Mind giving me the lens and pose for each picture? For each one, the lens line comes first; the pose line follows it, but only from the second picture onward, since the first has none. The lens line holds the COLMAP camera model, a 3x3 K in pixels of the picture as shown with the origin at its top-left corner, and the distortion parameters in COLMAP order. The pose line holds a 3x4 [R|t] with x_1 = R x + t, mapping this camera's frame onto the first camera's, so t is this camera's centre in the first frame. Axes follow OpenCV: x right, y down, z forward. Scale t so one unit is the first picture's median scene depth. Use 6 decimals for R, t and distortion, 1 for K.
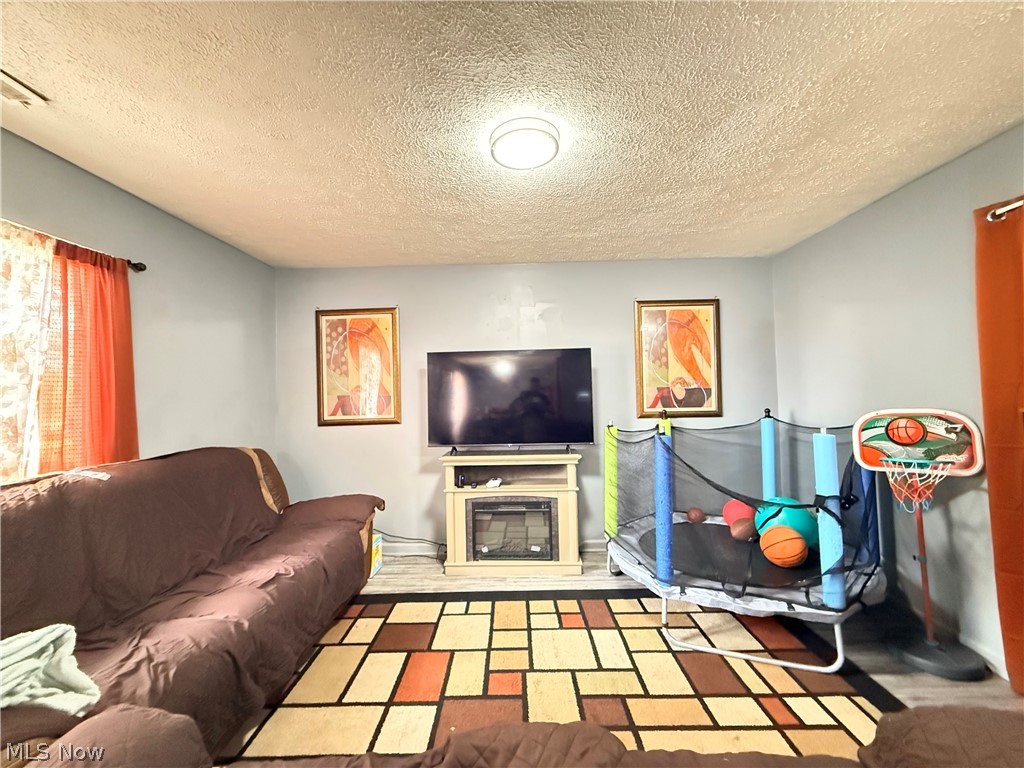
lens RADIAL K [[407.3, 0, 509.8], [0, 407.3, 383.2], [0, 0, 1]] dist [-0.000171, 0.000248]
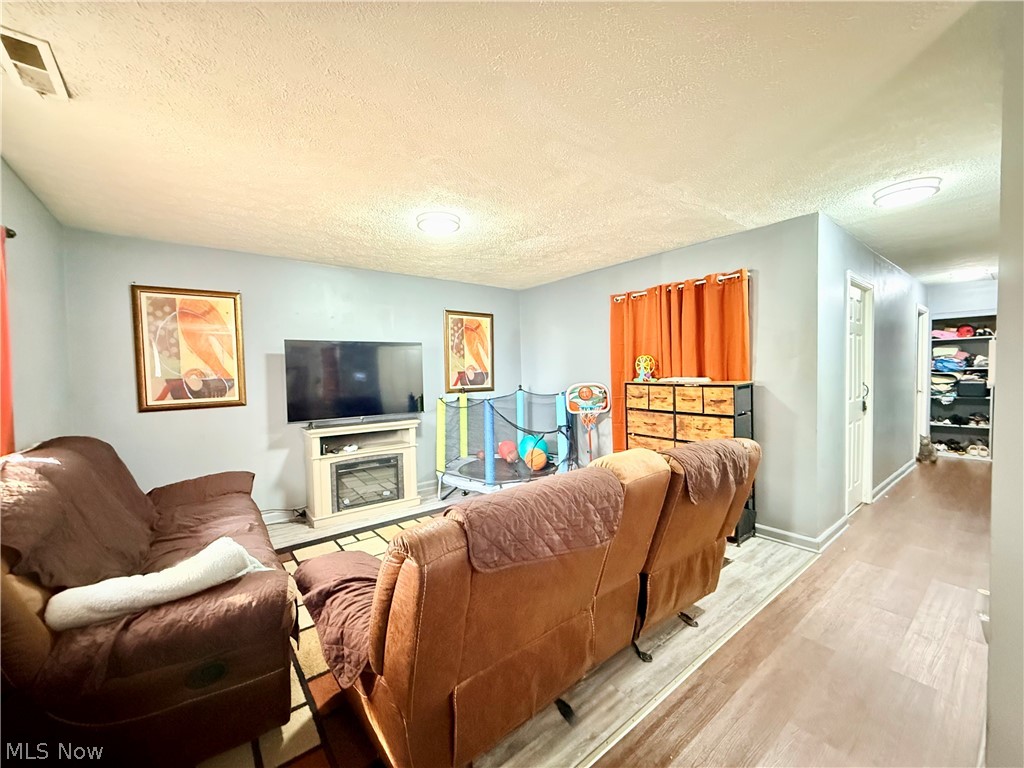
lens RADIAL K [[407.3, 0, 512.9], [0, 407.3, 384.4], [0, 0, 1]] dist [-0.000171, 0.000248]
pose [[0.776789, -0.015657, 0.629567, -0.446388], [-0.013134, 0.999071, 0.041053, -0.007319], [-0.629624, -0.040158, 0.775861, -0.273648]]
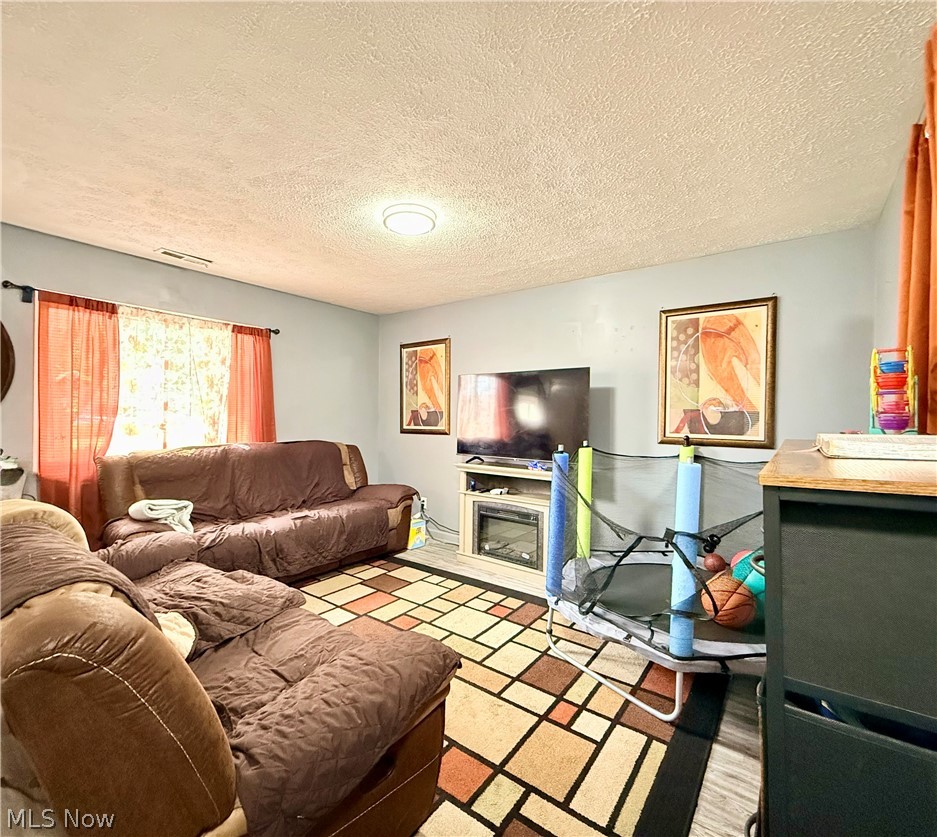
lens RADIAL K [[449.5, 0, 462.2], [0, 449.5, 417.8], [0, 0, 1]] dist [0.008978, 0.000672]
pose [[0.802037, 0.034035, -0.596304, 0.627048], [-0.012295, 0.999104, 0.040488, -0.005679], [0.597148, -0.025142, 0.801737, -0.046879]]
